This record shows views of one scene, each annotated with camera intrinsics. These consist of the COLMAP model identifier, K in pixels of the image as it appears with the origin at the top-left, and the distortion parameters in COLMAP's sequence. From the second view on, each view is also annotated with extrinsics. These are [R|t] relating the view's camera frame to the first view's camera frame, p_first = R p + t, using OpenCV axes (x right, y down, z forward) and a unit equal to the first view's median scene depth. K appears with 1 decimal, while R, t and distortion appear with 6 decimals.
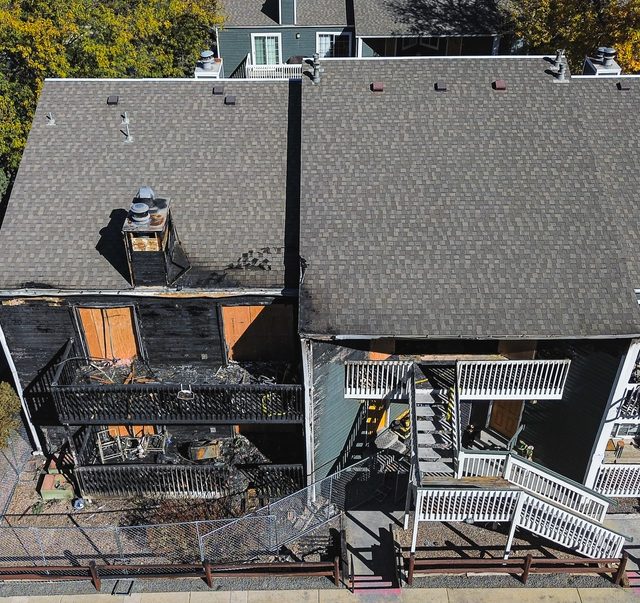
lens RADIAL K [[754.0, 0, 318.5], [0, 754.0, 302.9], [0, 0, 1]] dist [0.099694, 0.000000]
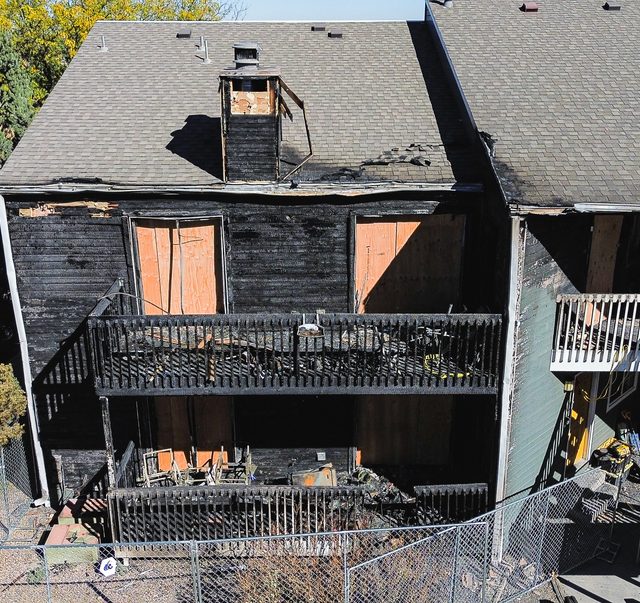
lens RADIAL K [[754.0, 0, 330.5], [0, 754.0, 304.8], [0, 0, 1]] dist [0.099694, 0.000000]
pose [[0.999770, -0.005697, 0.020681, -0.158278], [0.011556, 0.955269, -0.295513, 0.257262], [-0.018073, 0.295684, 0.955115, 0.386180]]
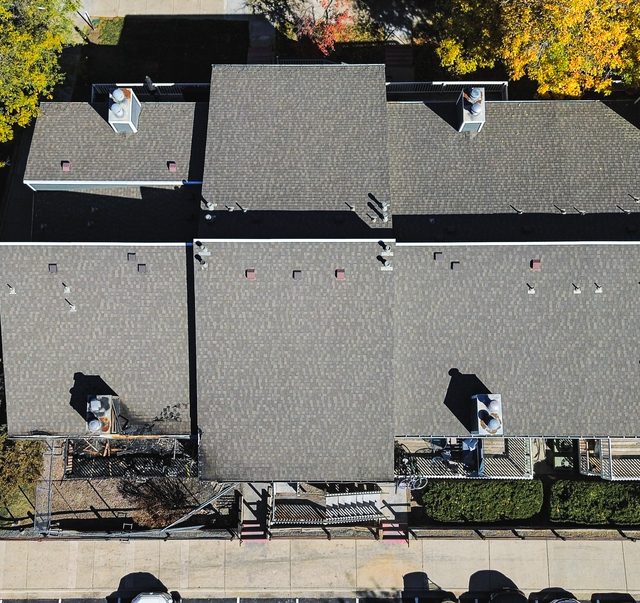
lens RADIAL K [[754.0, 0, 324.1], [0, 754.0, 302.6], [0, 0, 1]] dist [0.099694, 0.000000]
pose [[0.999991, 0.004343, -0.000172, 0.231130], [-0.003028, 0.724384, 0.689390, -1.296199], [0.003119, -0.689383, 0.724390, -0.002835]]
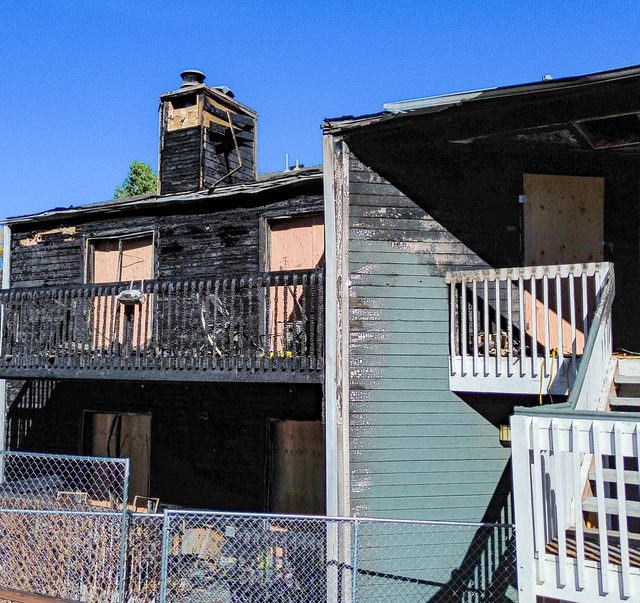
lens RADIAL K [[754.0, 0, 315.6], [0, 754.0, 307.6], [0, 0, 1]] dist [0.099694, 0.000000]
pose [[0.856215, -0.033567, -0.515527, 0.191270], [-0.315724, 0.755856, -0.573586, 0.359538], [0.408918, 0.653877, 0.636577, 0.664202]]
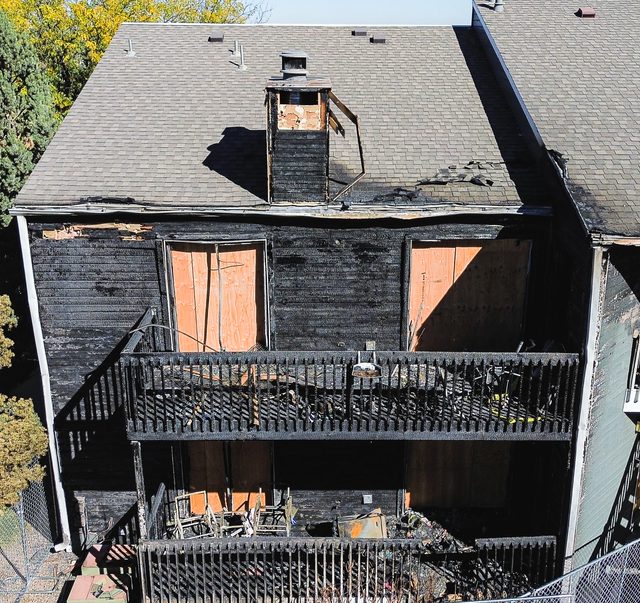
lens RADIAL K [[754.0, 0, 350.0], [0, 754.0, 306.9], [0, 0, 1]] dist [0.099694, 0.000000]
pose [[0.999469, 0.000679, 0.032582, -0.189119], [0.008906, 0.956033, -0.293125, 0.217676], [-0.031348, 0.293259, 0.955519, 0.431095]]
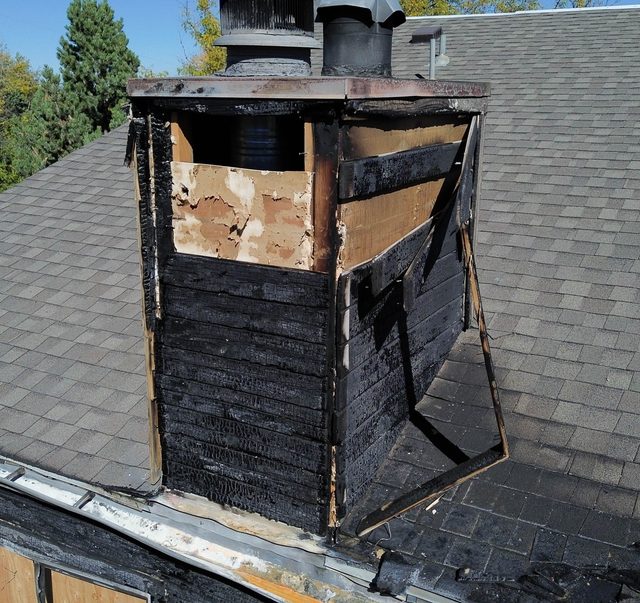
lens RADIAL K [[754.0, 0, 325.0], [0, 754.0, 306.6], [0, 0, 1]] dist [0.099694, 0.000000]
pose [[0.868180, 0.143163, -0.475150, -0.126327], [-0.301026, 0.913134, -0.274898, -0.021394], [0.394520, 0.381694, 0.835861, 0.805945]]
